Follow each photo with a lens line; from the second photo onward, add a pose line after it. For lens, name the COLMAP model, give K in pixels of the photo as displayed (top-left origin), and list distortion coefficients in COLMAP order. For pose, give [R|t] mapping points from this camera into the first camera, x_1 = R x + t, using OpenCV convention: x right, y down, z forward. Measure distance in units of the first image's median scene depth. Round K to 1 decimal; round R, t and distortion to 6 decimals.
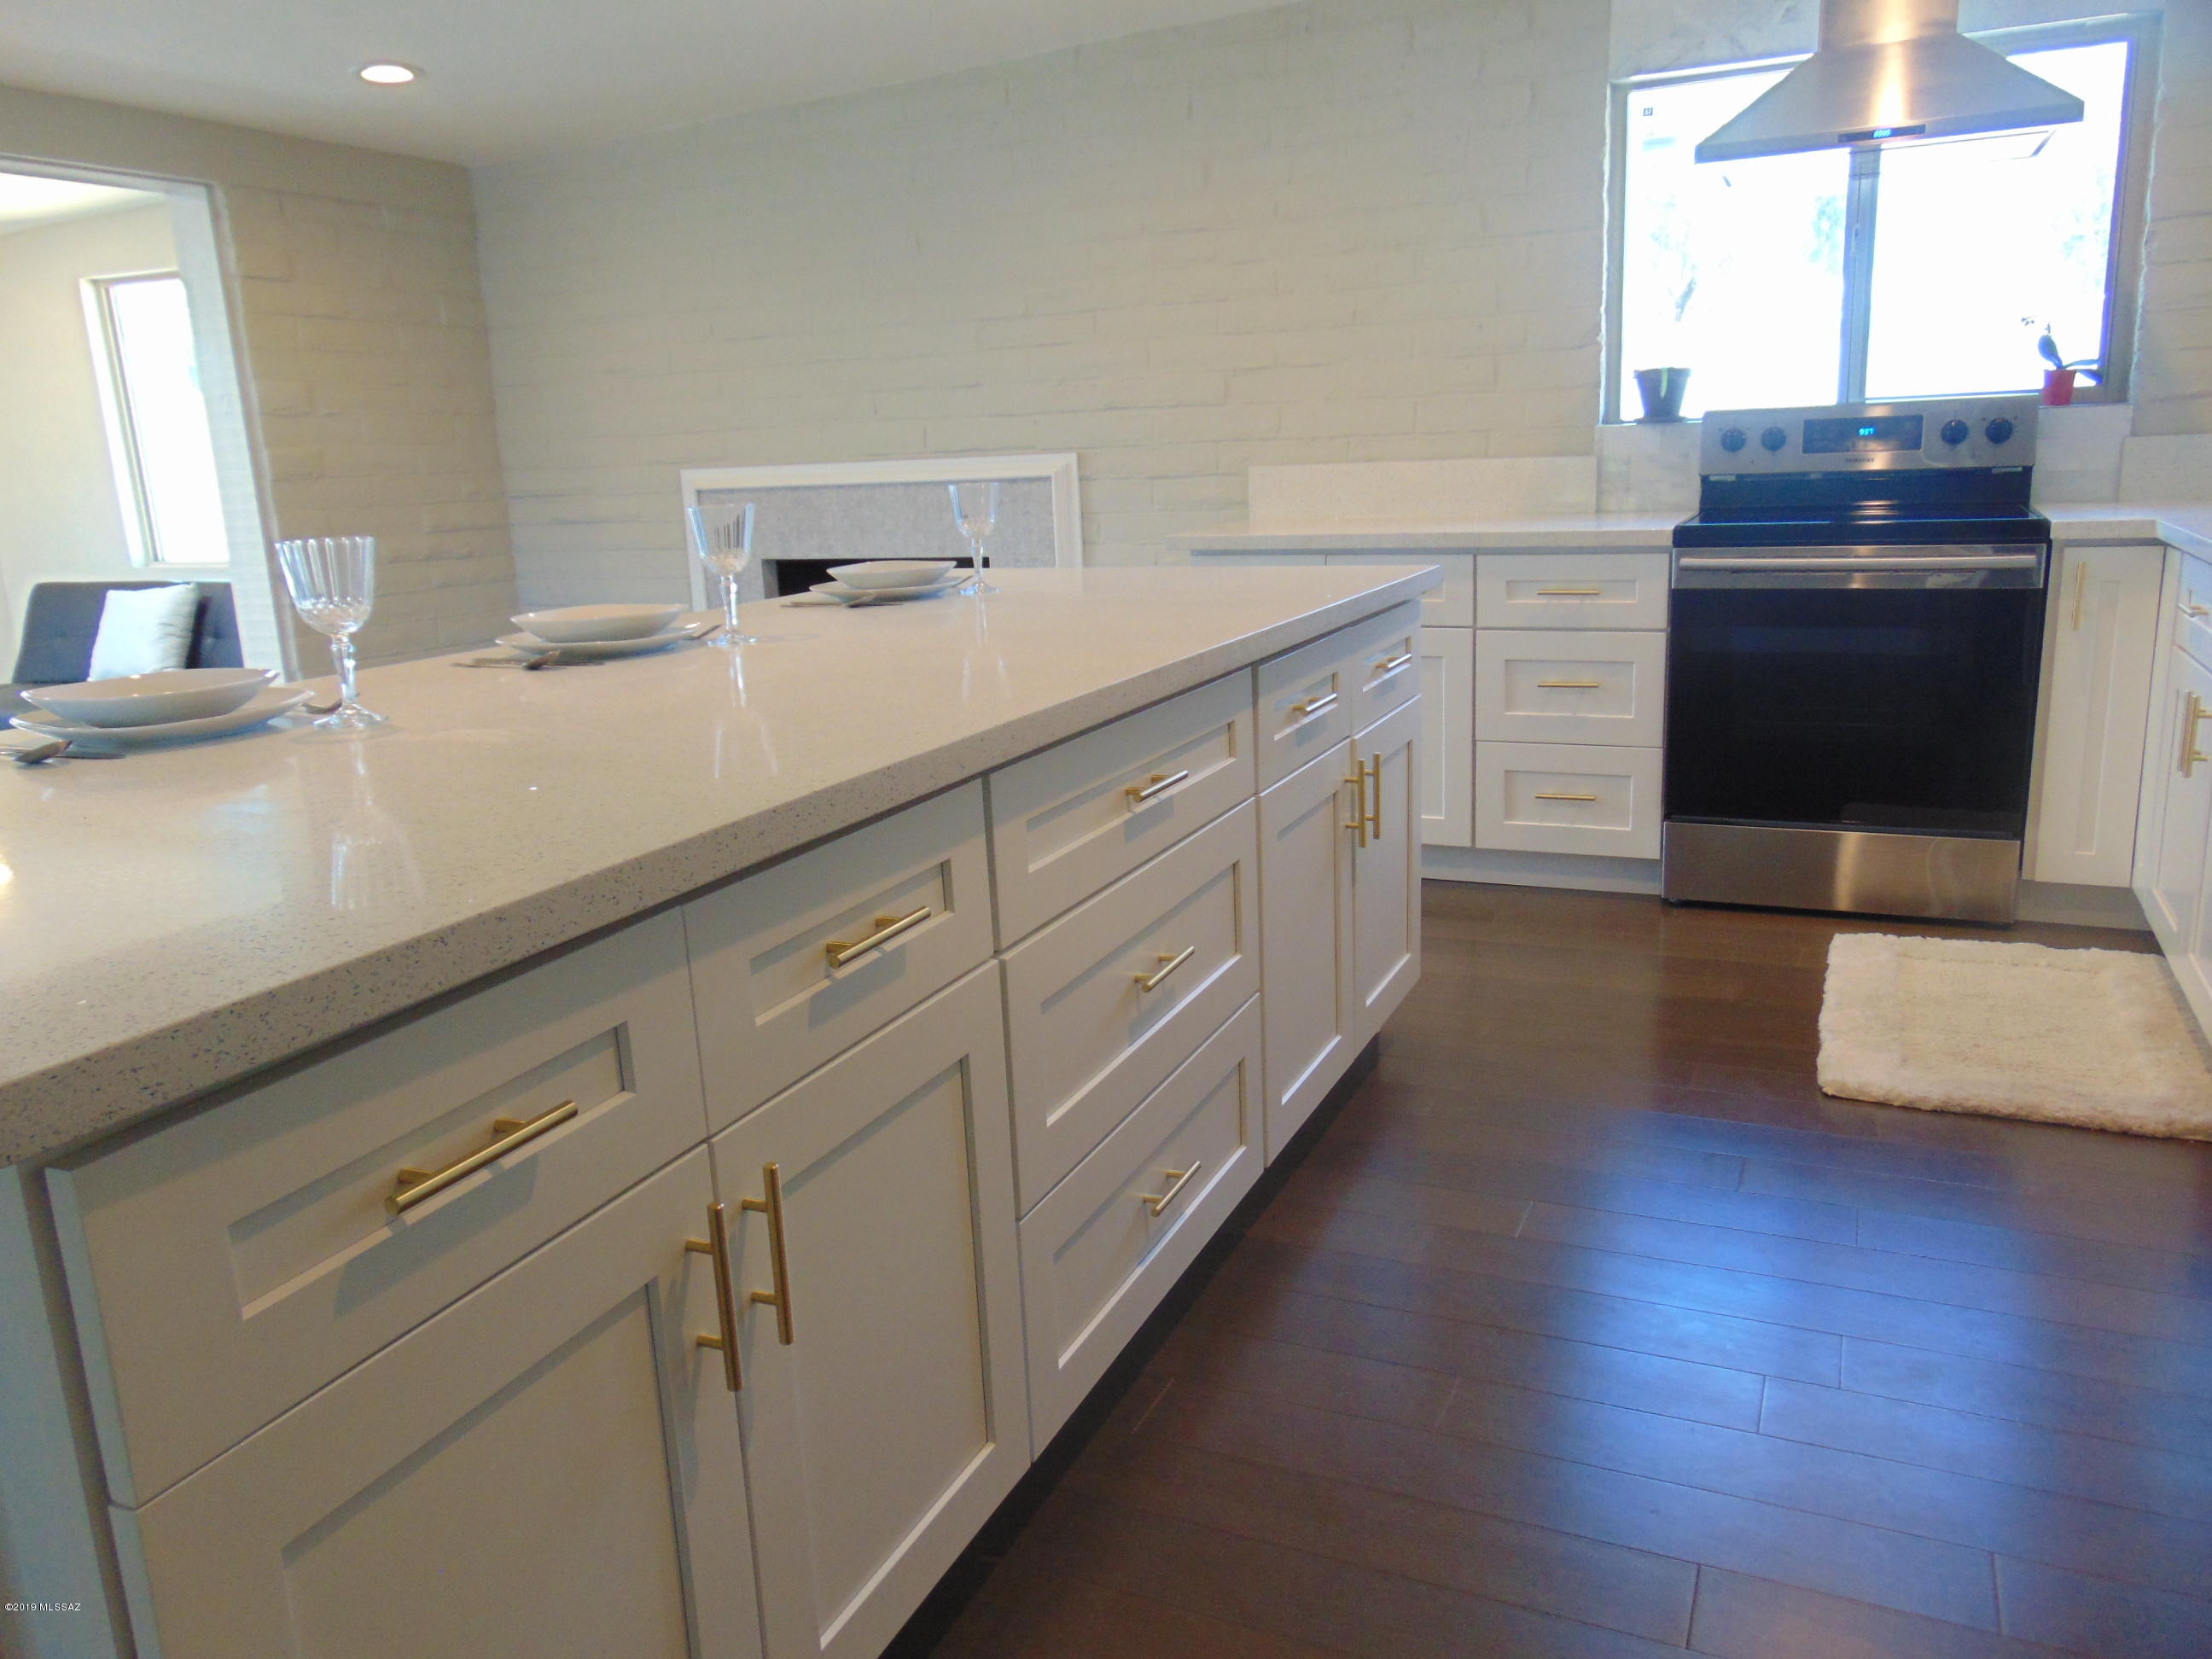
lens RADIAL K [[1658.2, 0, 1106.0], [0, 1658.2, 829.5], [0, 0, 1]] dist [-0.039062, 0.076607]
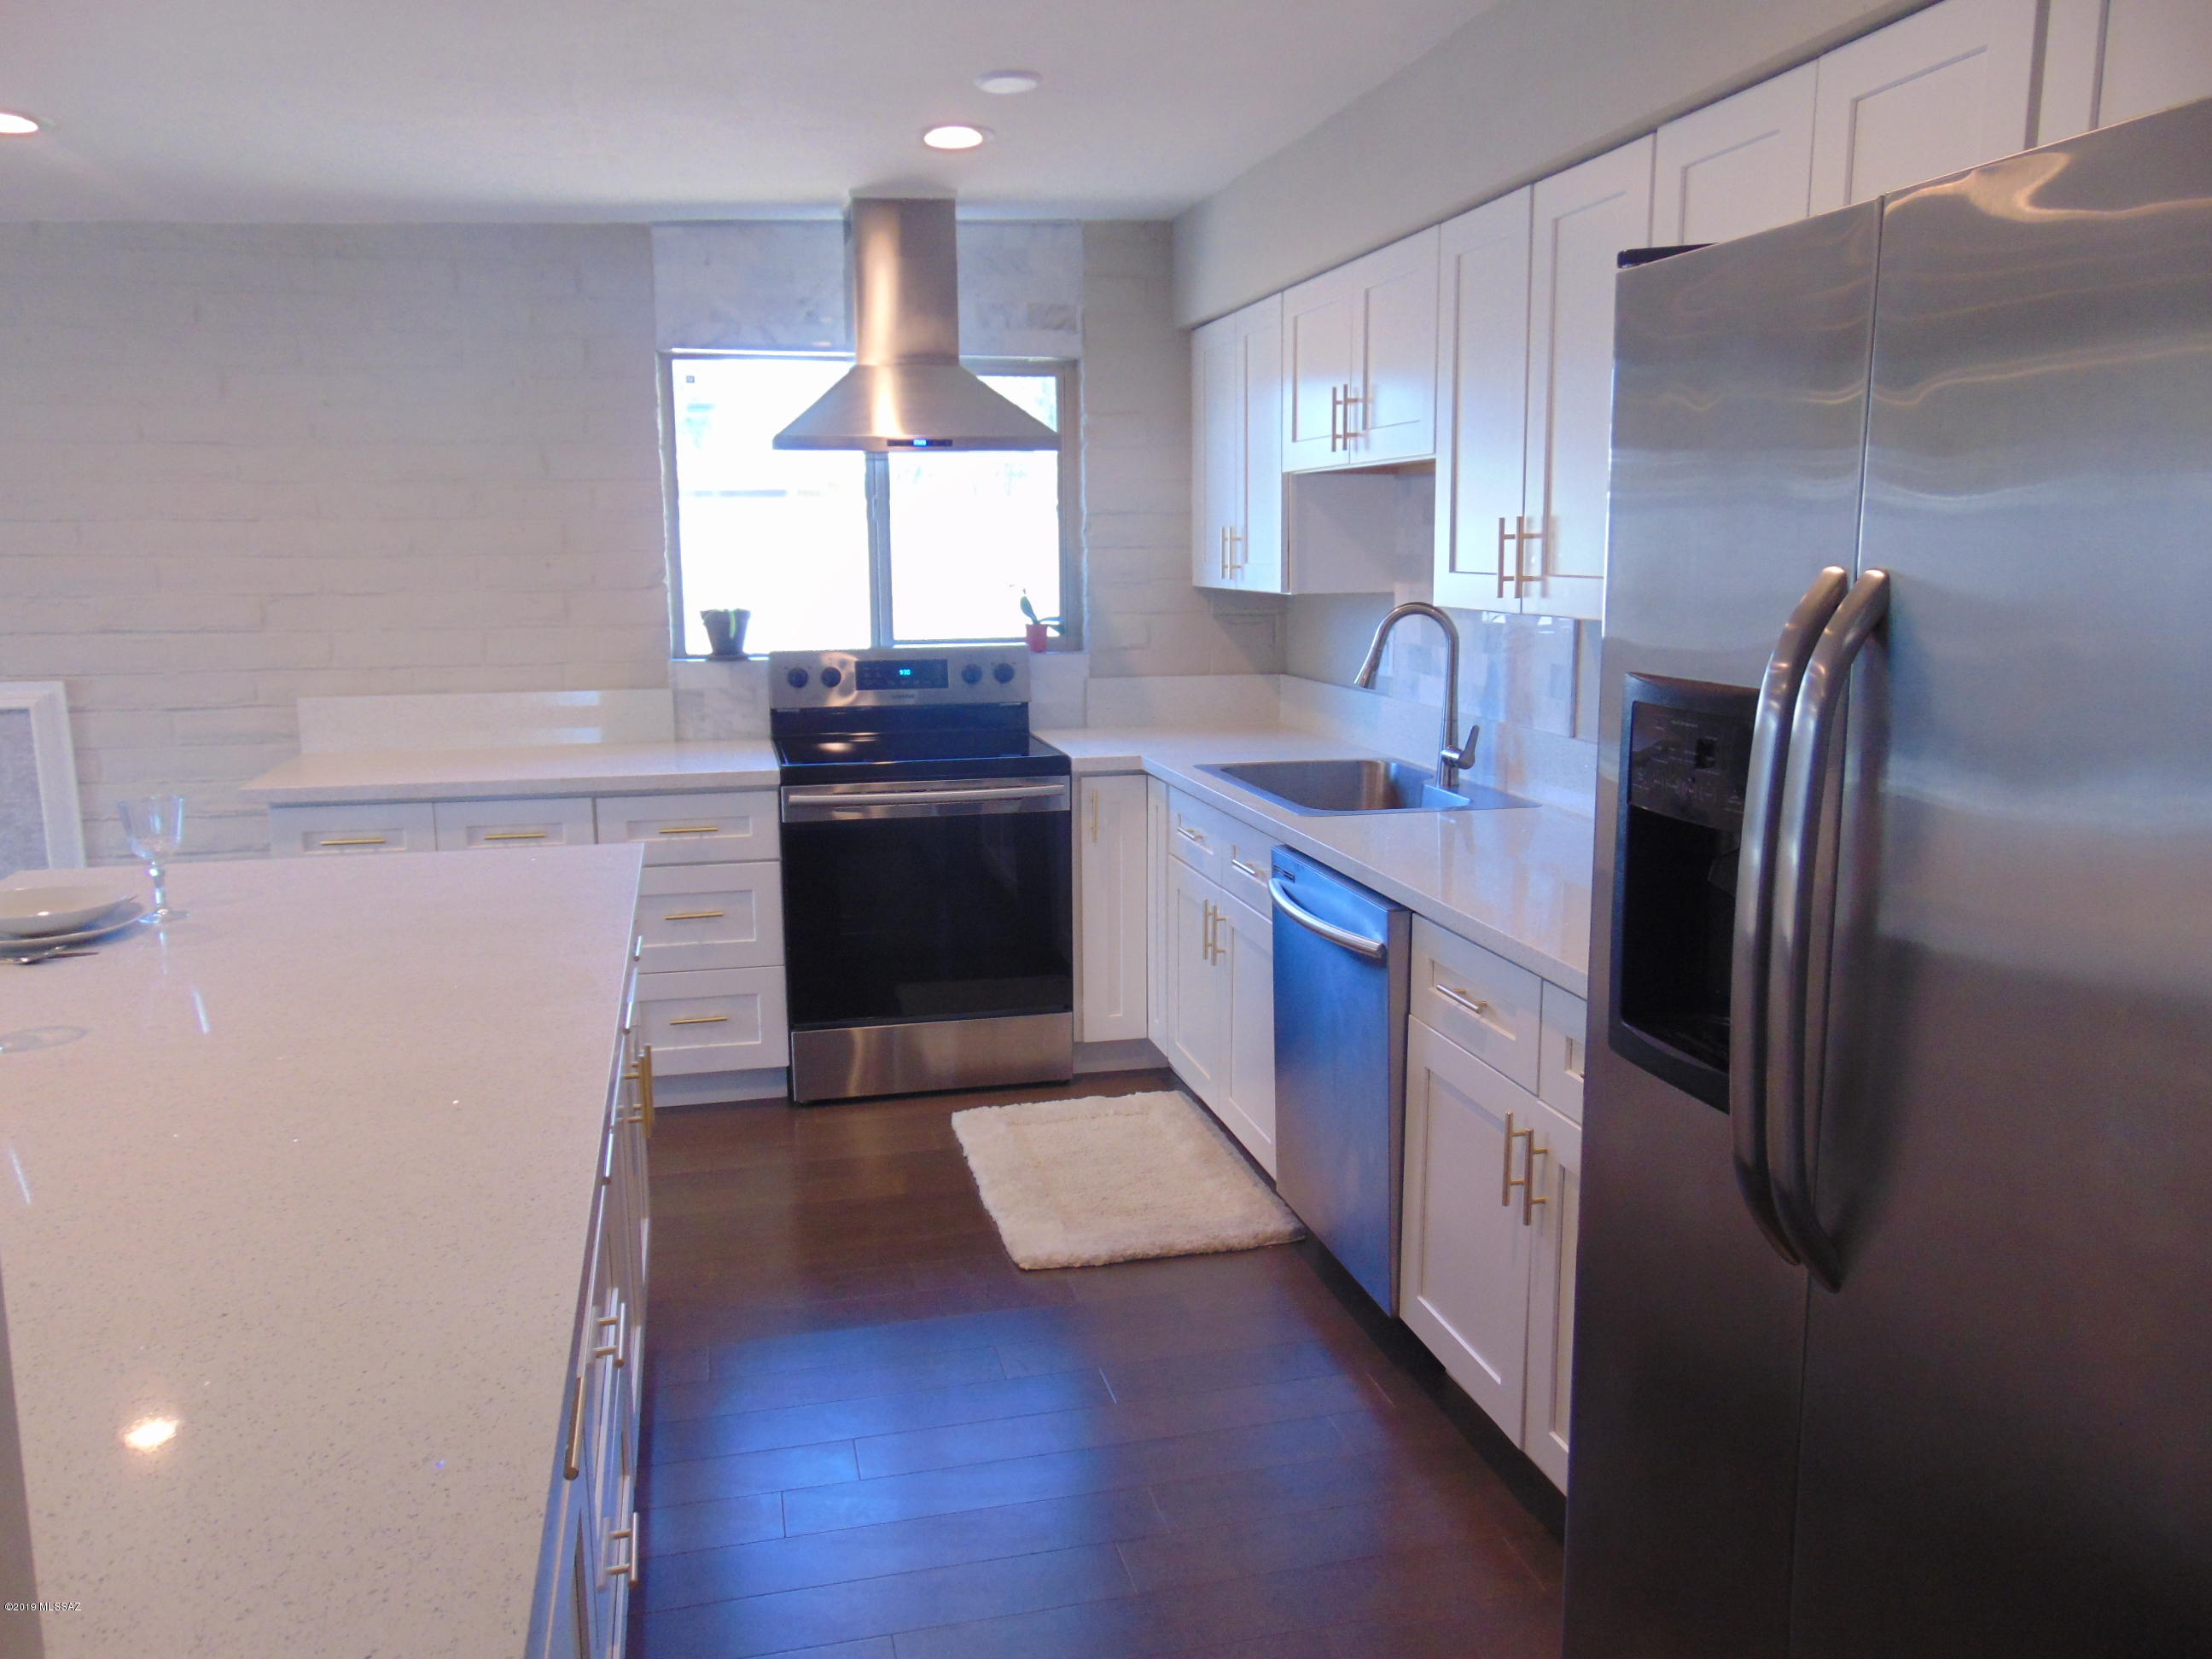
lens RADIAL K [[1658.2, 0, 1106.0], [0, 1658.2, 829.5], [0, 0, 1]] dist [-0.039062, 0.076607]
pose [[0.786484, -0.067817, 0.613875, -0.160353], [0.114141, 0.992792, -0.036558, -0.073739], [-0.606971, 0.098821, 0.788556, -0.000429]]
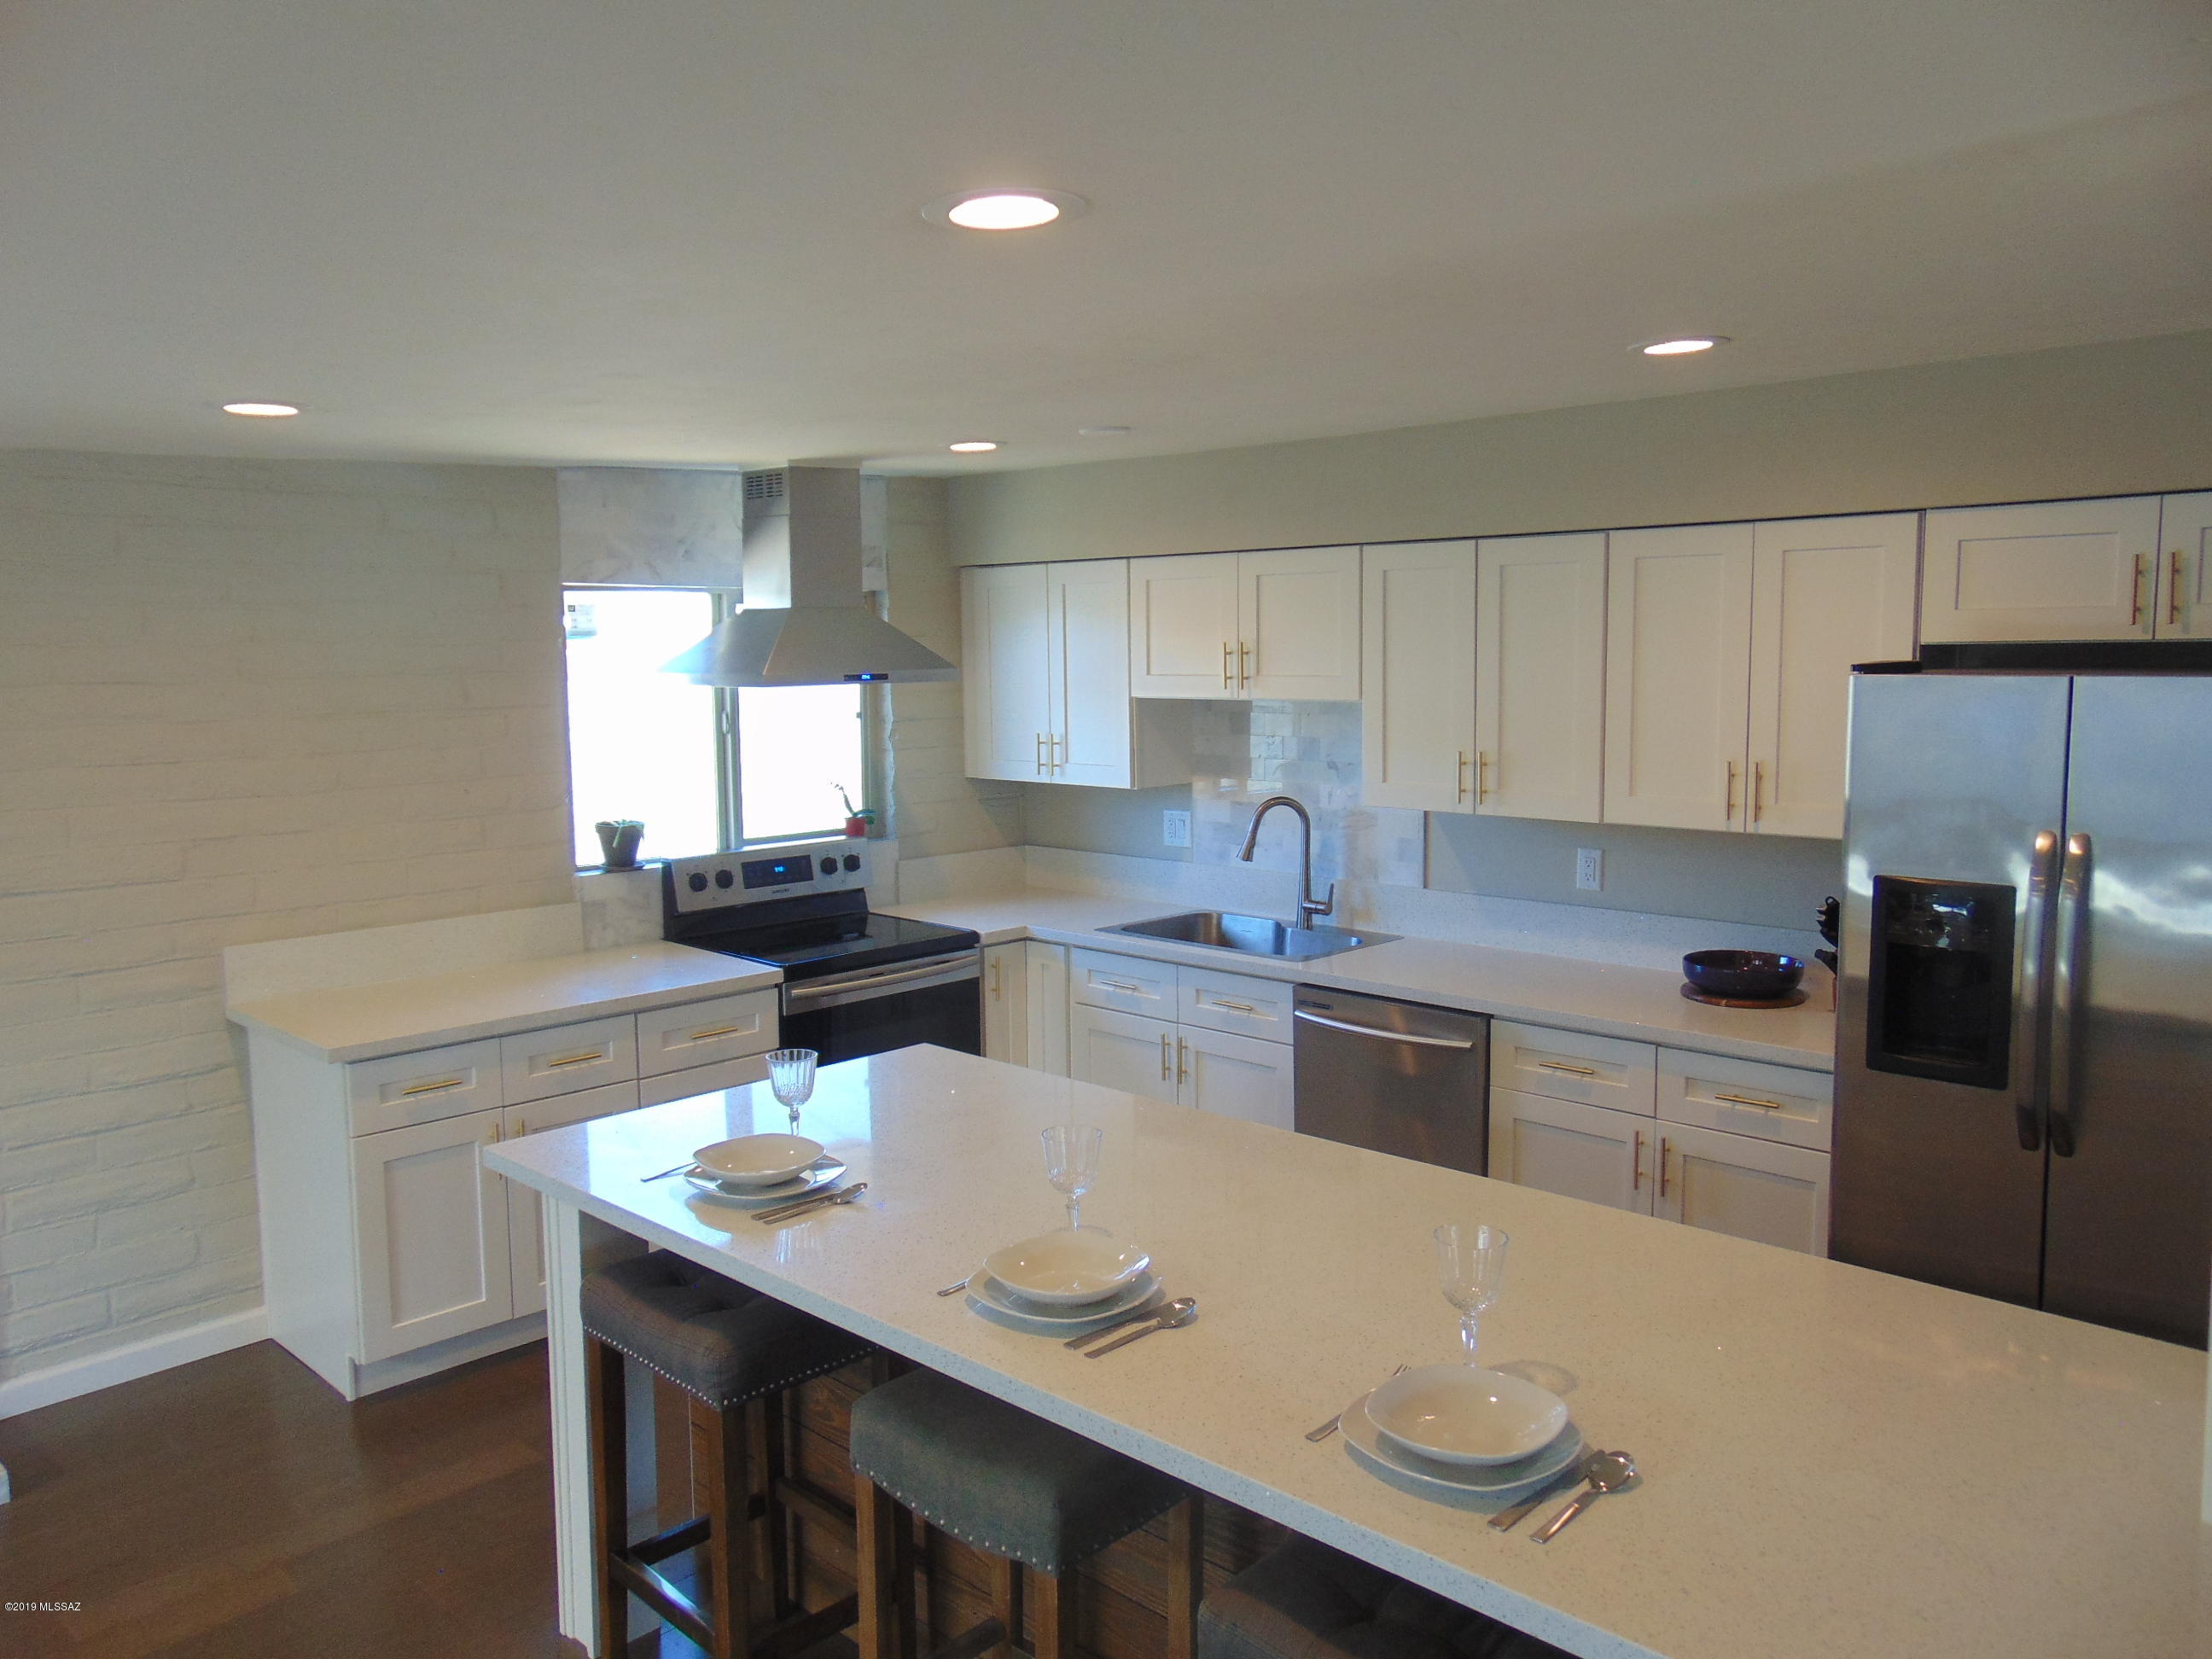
lens RADIAL K [[1658.2, 0, 1106.0], [0, 1658.2, 829.5], [0, 0, 1]] dist [-0.039062, 0.076607]
pose [[0.329305, -0.066799, 0.941858, -0.707253], [0.212115, 0.977233, -0.004854, -0.217183], [-0.920090, 0.201381, 0.335976, 0.326257]]
